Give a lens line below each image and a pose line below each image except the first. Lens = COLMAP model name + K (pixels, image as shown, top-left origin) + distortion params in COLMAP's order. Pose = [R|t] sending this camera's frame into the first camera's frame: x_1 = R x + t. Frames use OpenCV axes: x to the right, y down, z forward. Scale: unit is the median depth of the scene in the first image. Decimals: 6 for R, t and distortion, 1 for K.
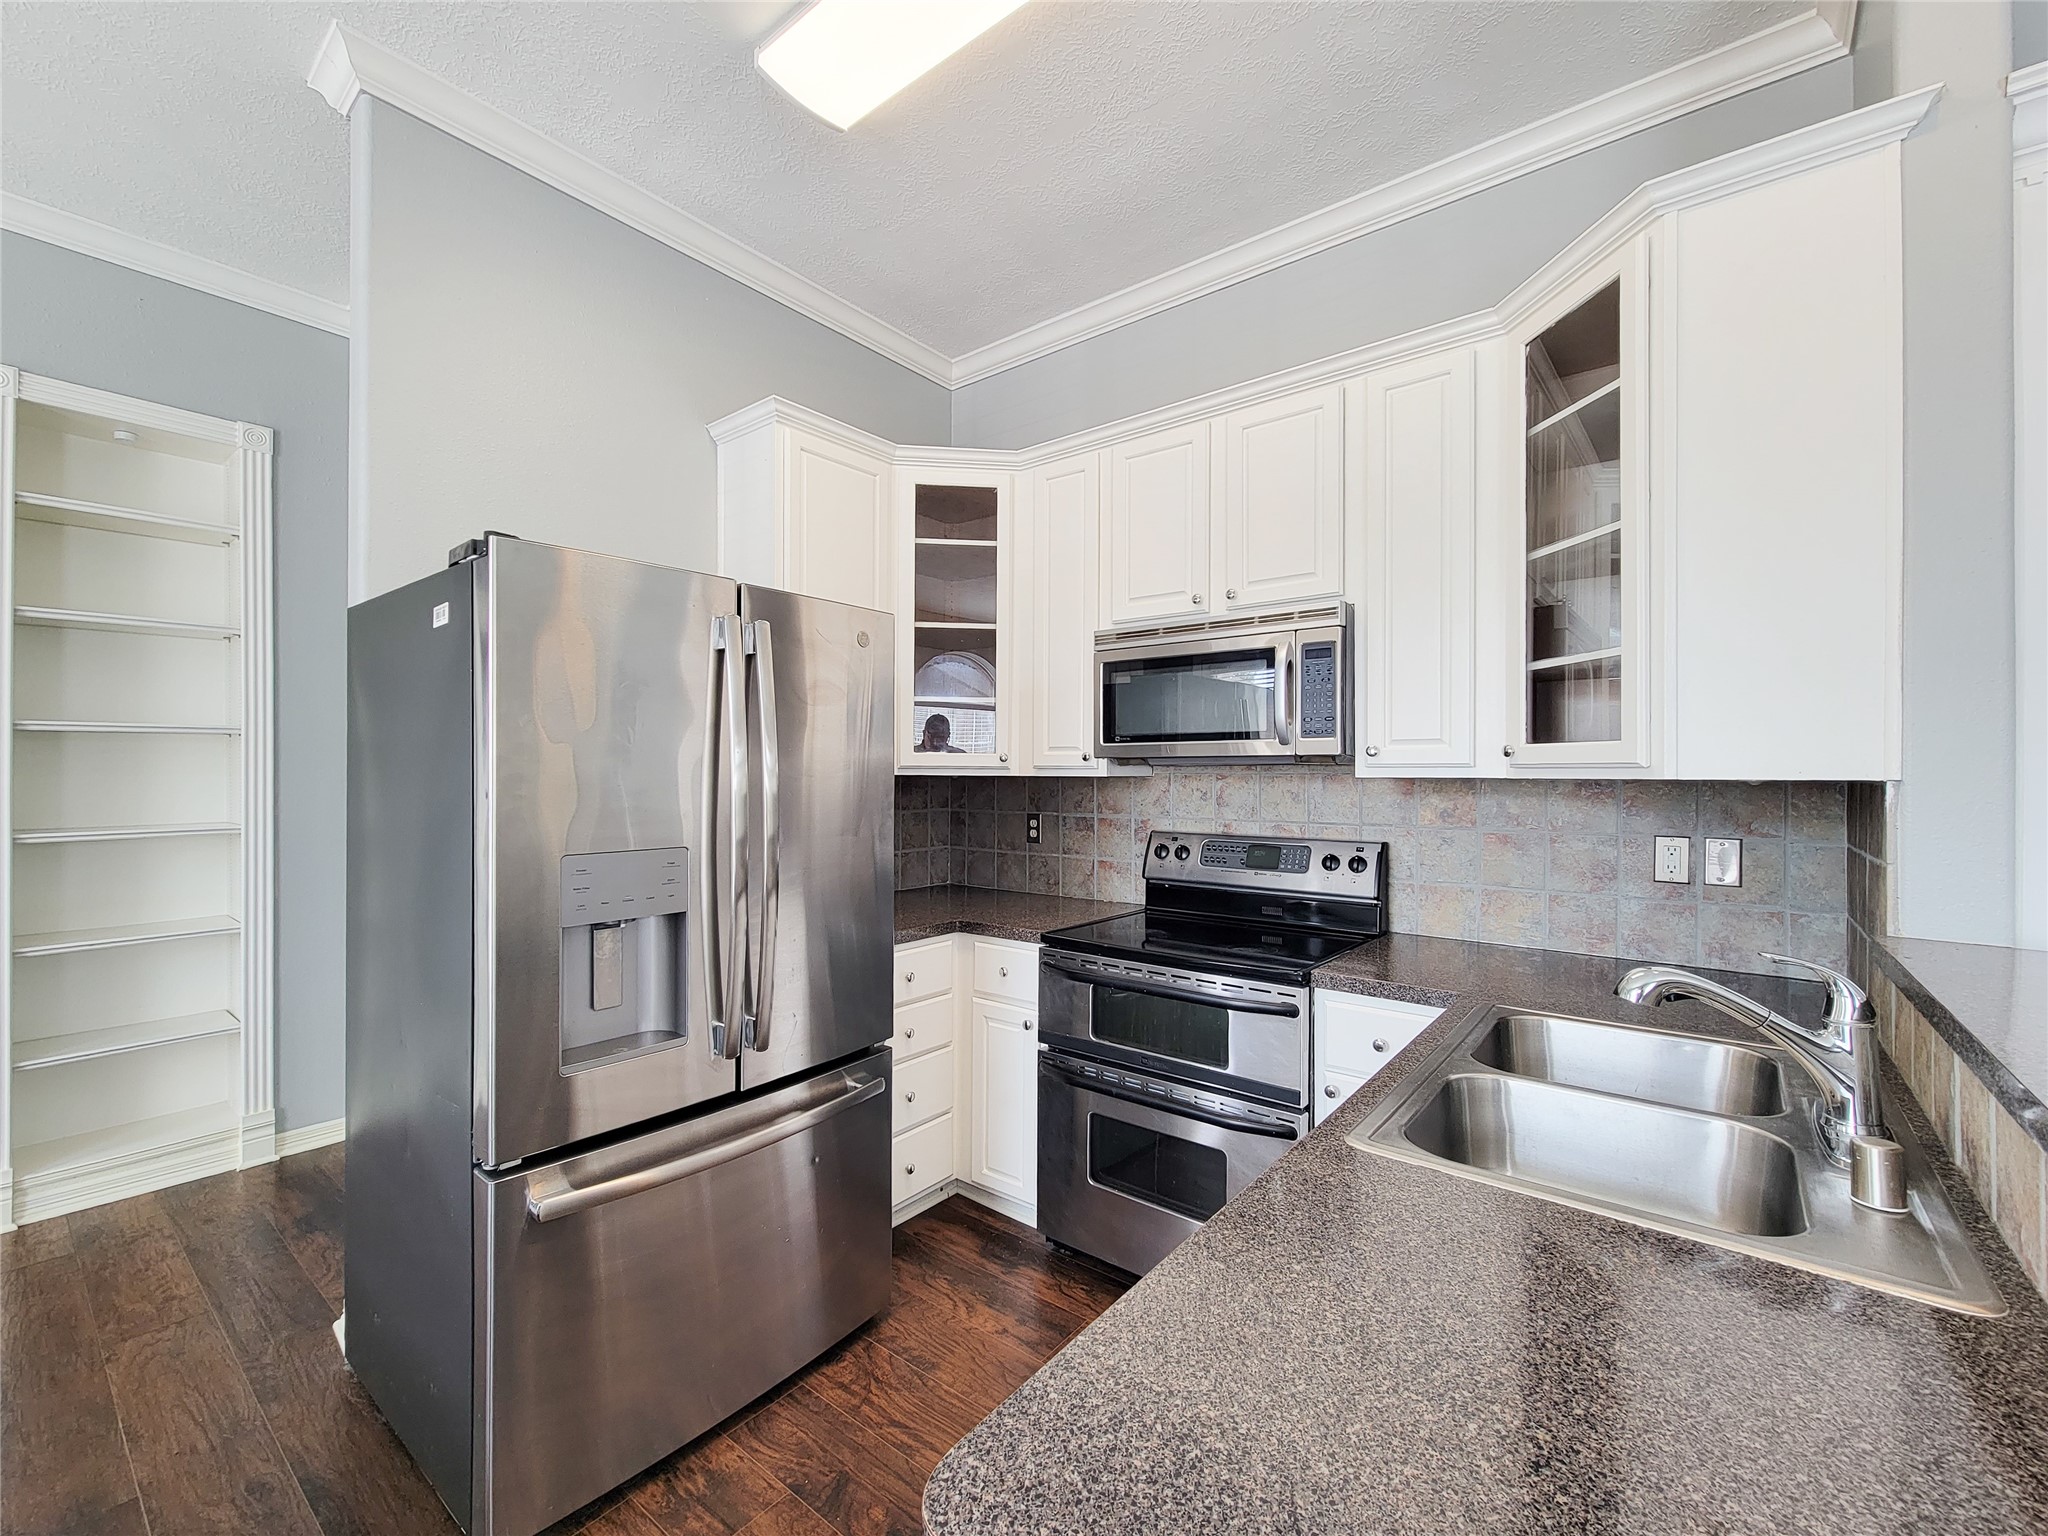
lens RADIAL K [[843.2, 0, 1027.1], [0, 843.2, 775.5], [0, 0, 1]] dist [0.004809, -0.002964]
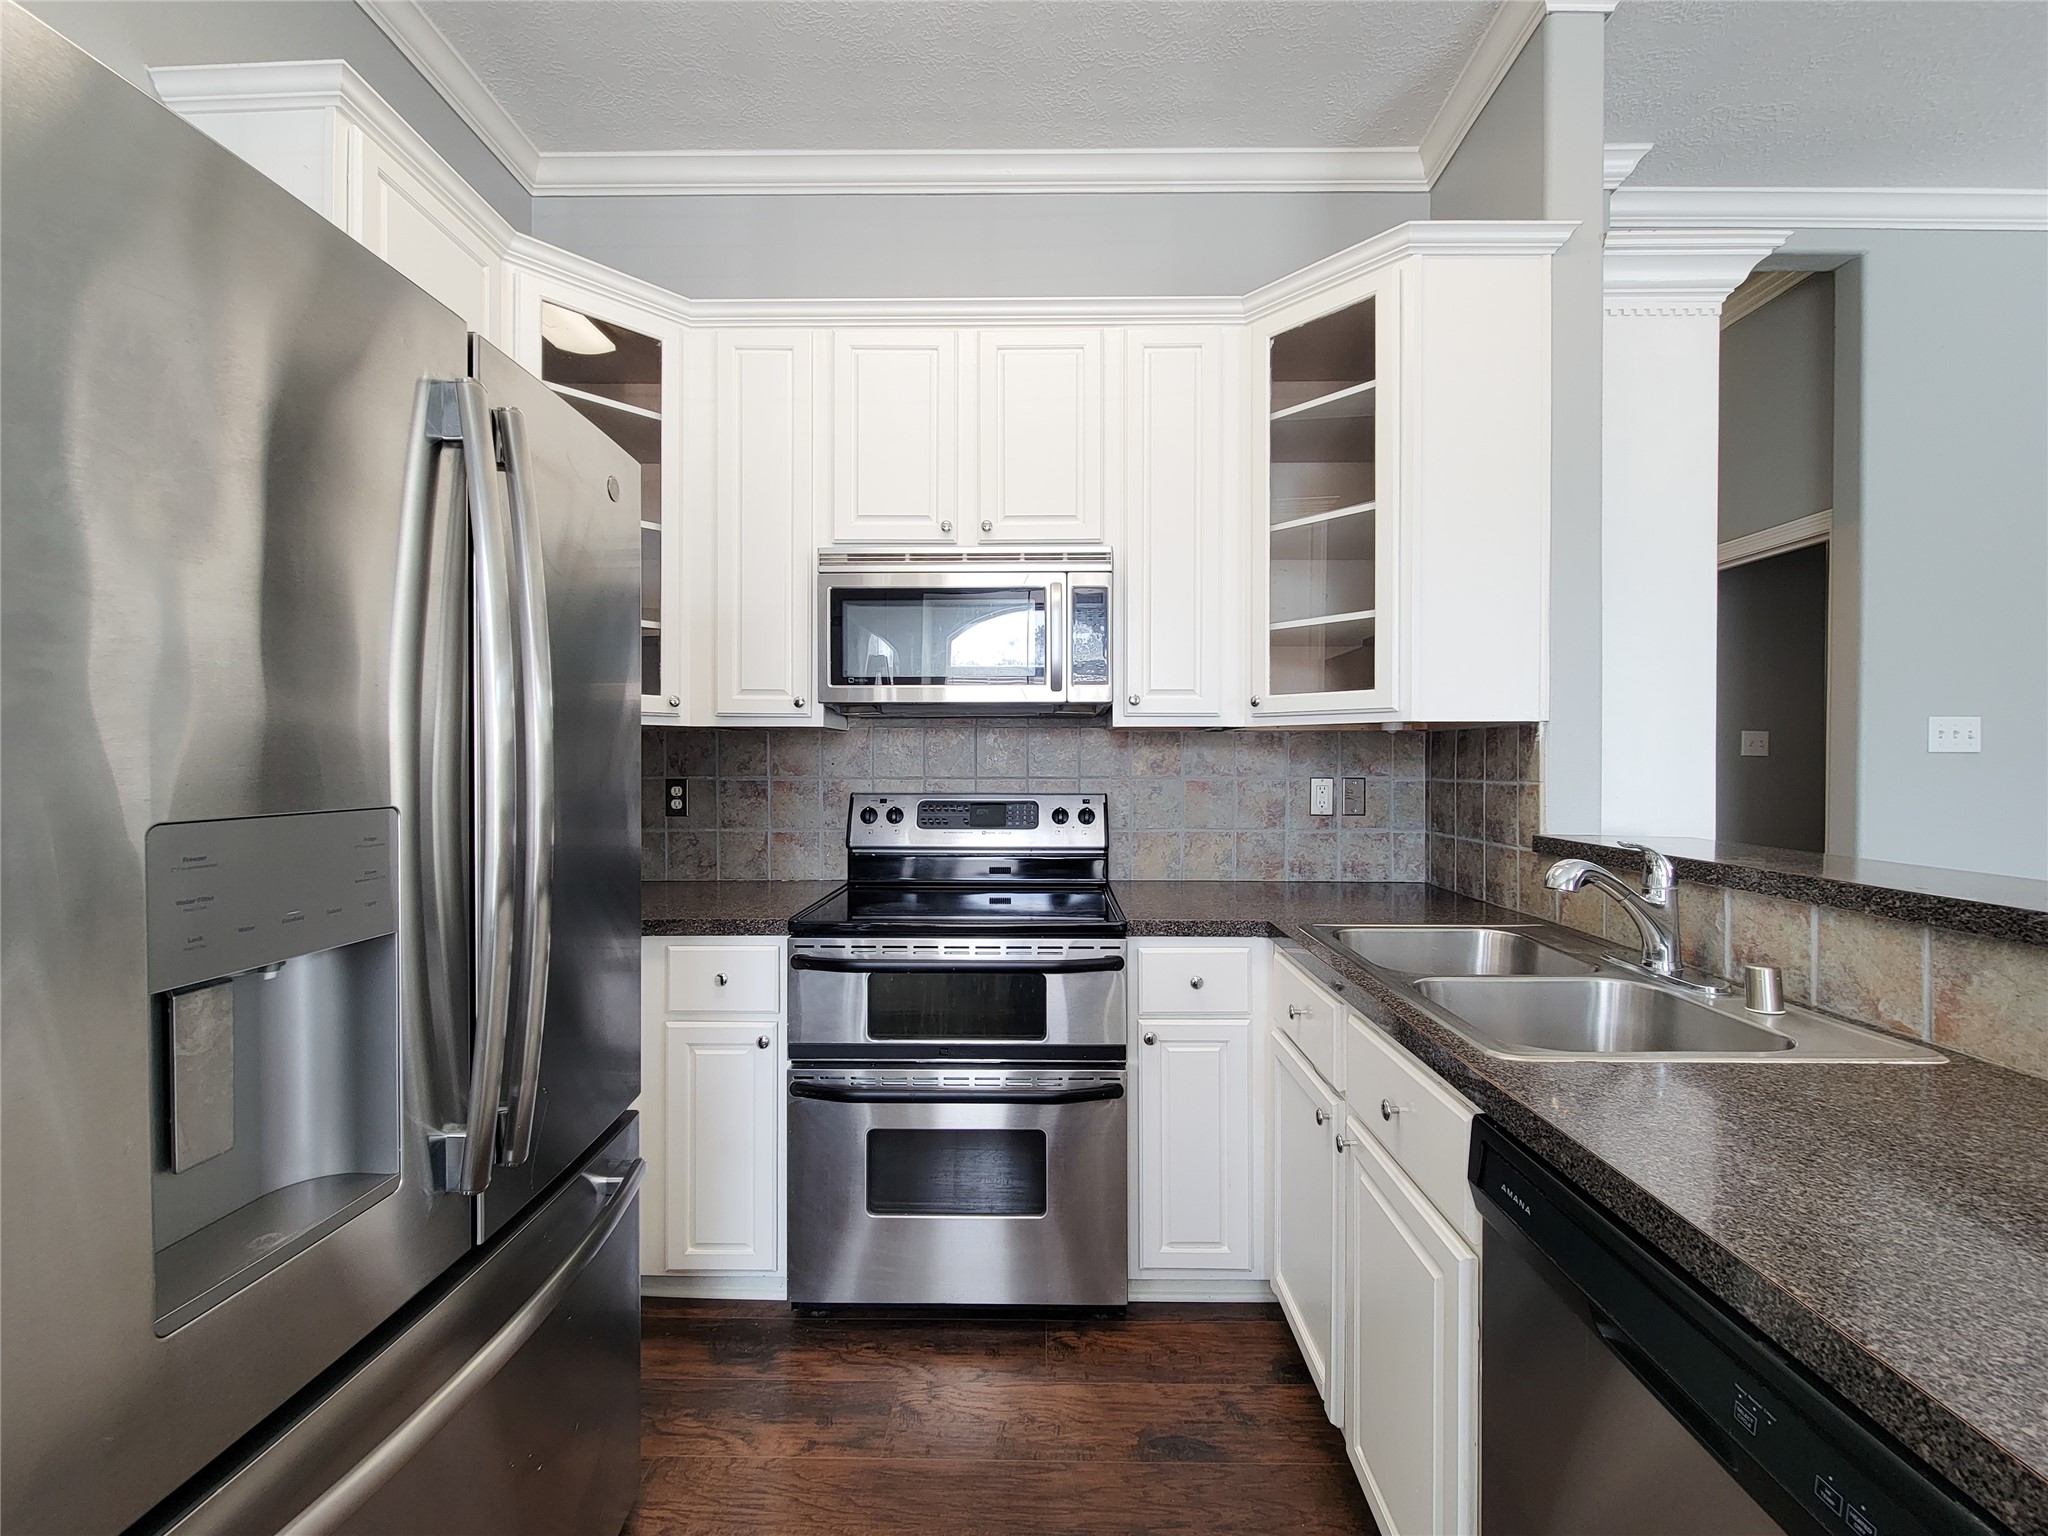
lens RADIAL K [[843.2, 0, 1026.2], [0, 843.2, 767.3], [0, 0, 1]] dist [0.004809, -0.002964]
pose [[0.796290, -0.007315, 0.604870, -0.284938], [0.003247, 0.999964, 0.007818, 0.040232], [-0.604906, -0.004261, 0.796286, 0.247221]]
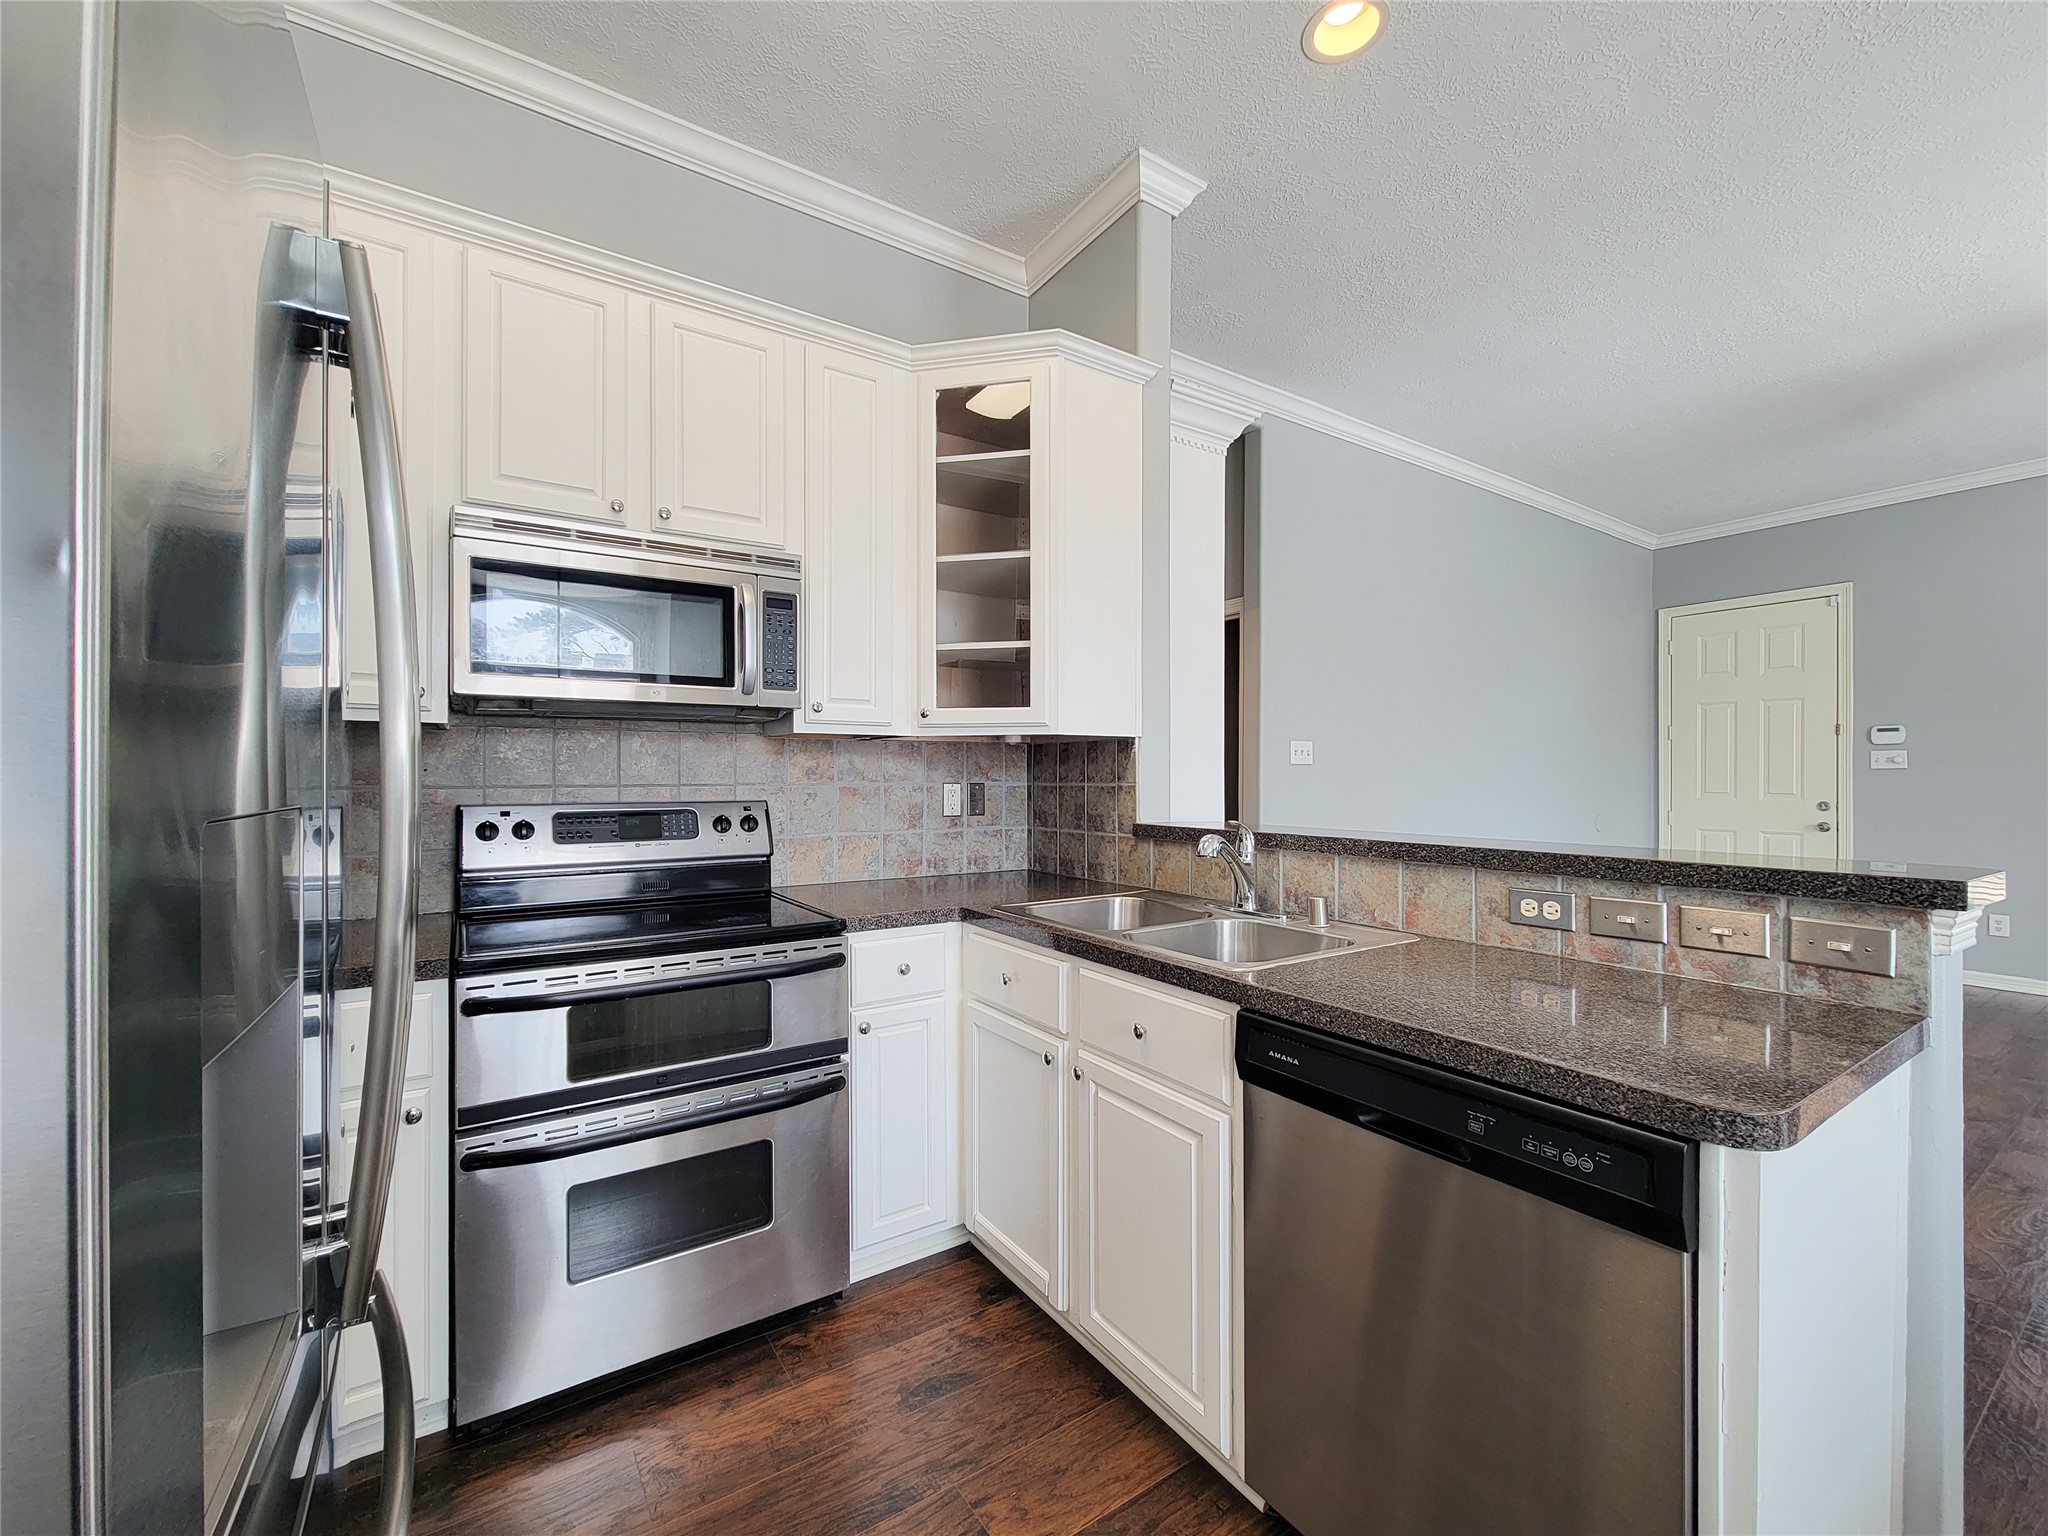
lens RADIAL K [[843.2, 0, 1007.7], [0, 843.2, 775.3], [0, 0, 1]] dist [0.004809, -0.002964]
pose [[0.326712, -0.003812, 0.945116, -0.459840], [0.004416, 0.999987, 0.002507, 0.049500], [-0.945114, 0.003355, 0.326725, 0.401143]]
